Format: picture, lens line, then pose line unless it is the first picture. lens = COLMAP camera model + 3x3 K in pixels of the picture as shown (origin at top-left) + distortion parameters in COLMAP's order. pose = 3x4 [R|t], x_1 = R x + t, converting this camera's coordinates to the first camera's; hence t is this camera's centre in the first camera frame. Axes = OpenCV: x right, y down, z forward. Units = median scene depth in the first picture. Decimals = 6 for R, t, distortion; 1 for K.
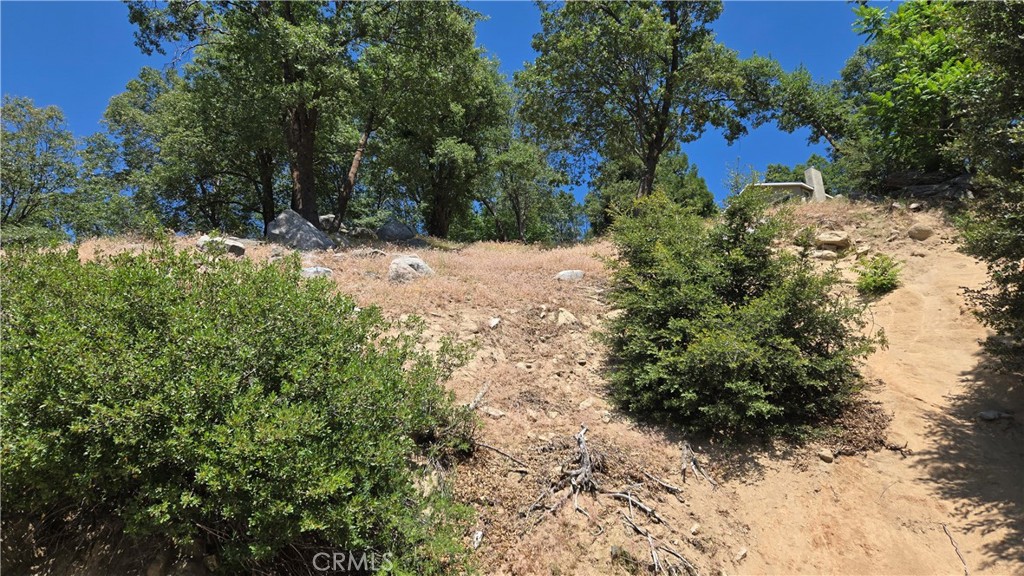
lens RADIAL K [[693.6, 0, 512.0], [0, 693.6, 288.0], [0, 0, 1]] dist [0.014414, -0.001243]
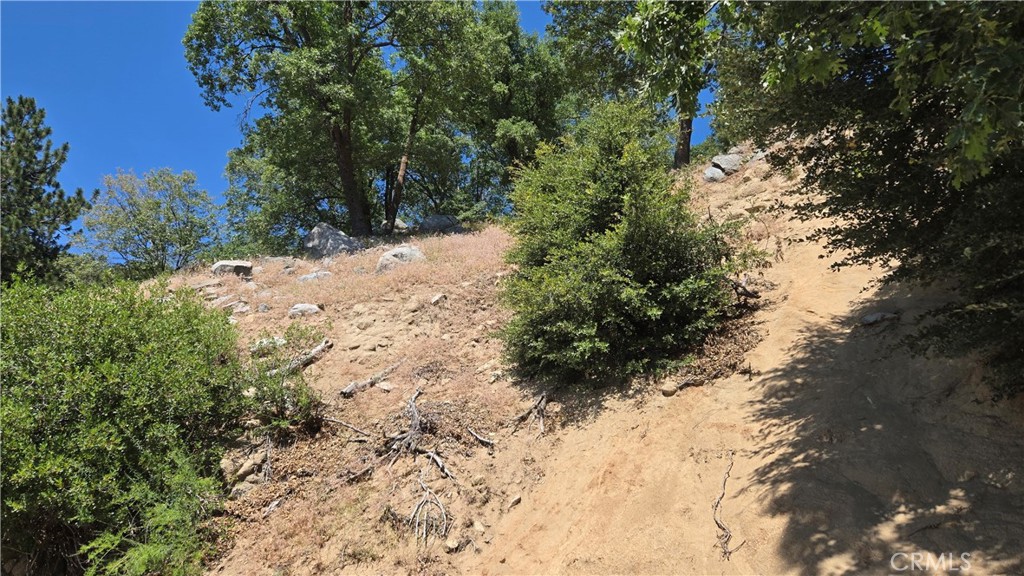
lens RADIAL K [[680.6, 0, 512.0], [0, 680.6, 288.0], [0, 0, 1]] dist [-0.000446, -0.000069]
pose [[0.953521, -0.161305, -0.254515, 0.432165], [0.169165, 0.985545, 0.009149, 0.056159], [0.249360, -0.051778, 0.967026, 0.069493]]
